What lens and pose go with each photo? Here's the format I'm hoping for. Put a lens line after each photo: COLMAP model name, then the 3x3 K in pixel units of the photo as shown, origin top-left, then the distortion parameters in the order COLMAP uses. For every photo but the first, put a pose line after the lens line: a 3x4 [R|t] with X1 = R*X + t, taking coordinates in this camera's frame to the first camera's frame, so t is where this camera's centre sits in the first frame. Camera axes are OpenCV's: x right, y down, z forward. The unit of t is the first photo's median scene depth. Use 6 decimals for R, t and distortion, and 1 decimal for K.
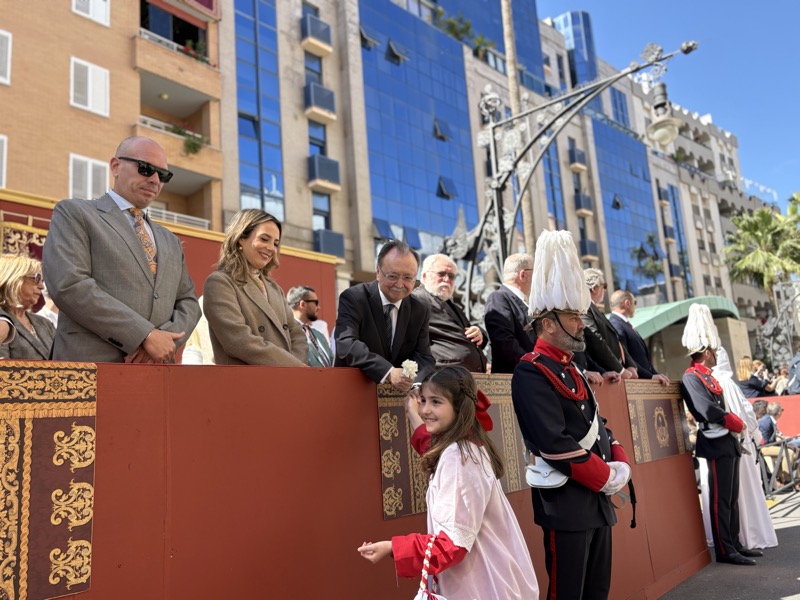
lens RADIAL K [[667.7, 0, 405.7], [0, 667.7, 306.4], [0, 0, 1]] dist [0.040548, -0.030910]
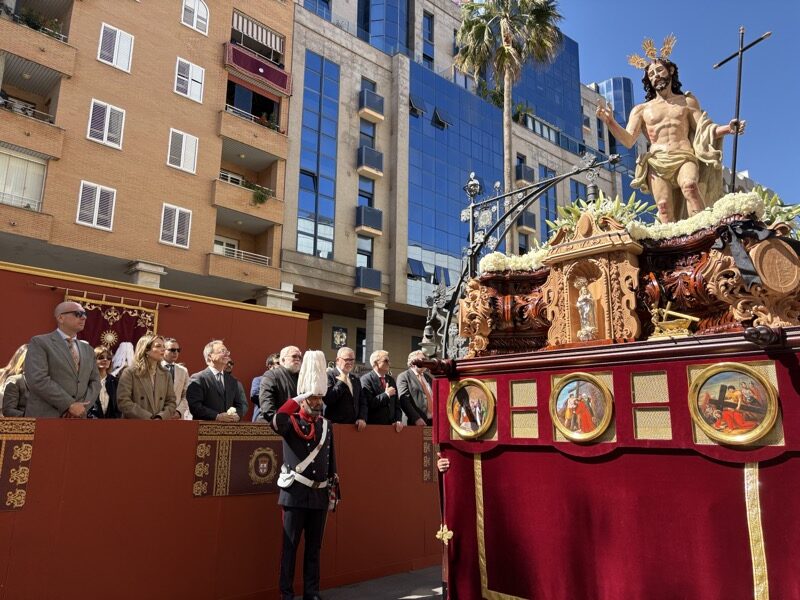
lens RADIAL K [[606.0, 0, 410.6], [0, 606.0, 309.1], [0, 0, 1]] dist [0.045332, -0.046030]
pose [[0.992231, 0.064131, -0.106605, 0.079306], [-0.066190, 0.997681, -0.015886, -0.026344], [0.105339, 0.022819, 0.994175, -0.077497]]
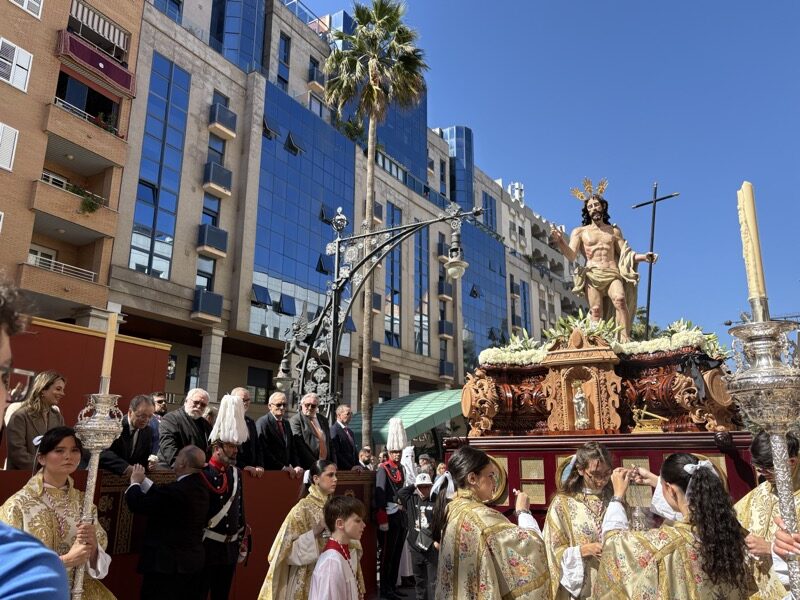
lens RADIAL K [[626.4, 0, 416.8], [0, 626.4, 309.4], [0, 0, 1]] dist [0.042582, -0.035159]
pose [[0.976486, 0.124970, 0.175662, 0.041969], [-0.111688, 0.990220, -0.083604, -0.033694], [-0.184392, 0.062019, 0.980894, -0.100131]]
